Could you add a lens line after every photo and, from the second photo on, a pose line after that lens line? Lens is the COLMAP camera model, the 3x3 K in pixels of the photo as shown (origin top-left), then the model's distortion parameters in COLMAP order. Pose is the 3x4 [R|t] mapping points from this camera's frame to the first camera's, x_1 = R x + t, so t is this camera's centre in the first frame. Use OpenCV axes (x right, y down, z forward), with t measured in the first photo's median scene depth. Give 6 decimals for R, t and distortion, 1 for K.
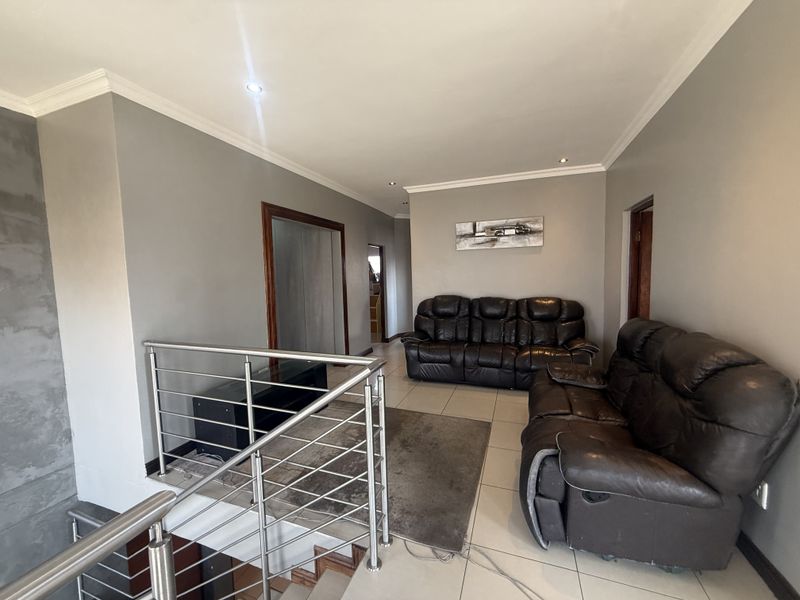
lens RADIAL K [[319.8, 0, 399.9], [0, 319.8, 300.6], [0, 0, 1]] dist [0.003492, 0.000198]
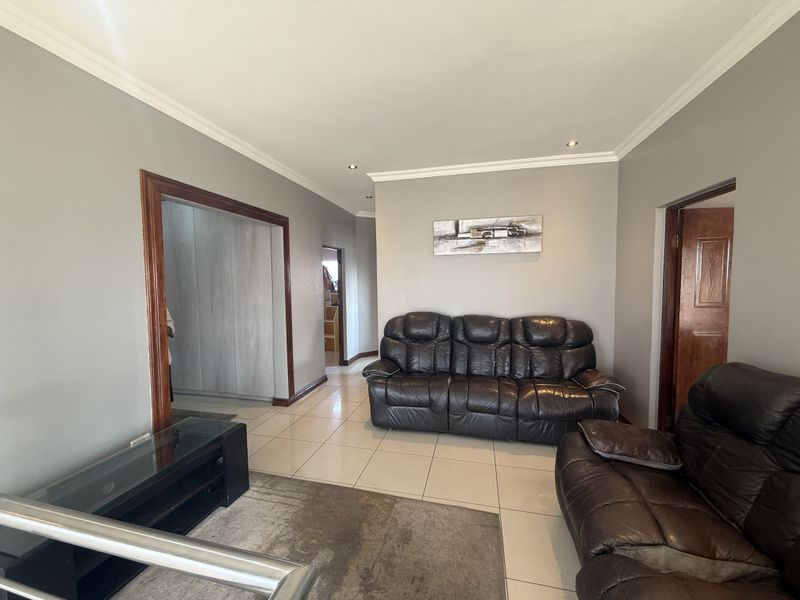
lens RADIAL K [[319.8, 0, 400.2], [0, 319.8, 299.8], [0, 0, 1]] dist [0.003492, 0.000198]
pose [[0.993023, 0.006117, 0.117765, 0.001112], [-0.003716, 0.999781, -0.020603, -0.034539], [-0.117865, 0.020022, 0.992828, 0.256997]]
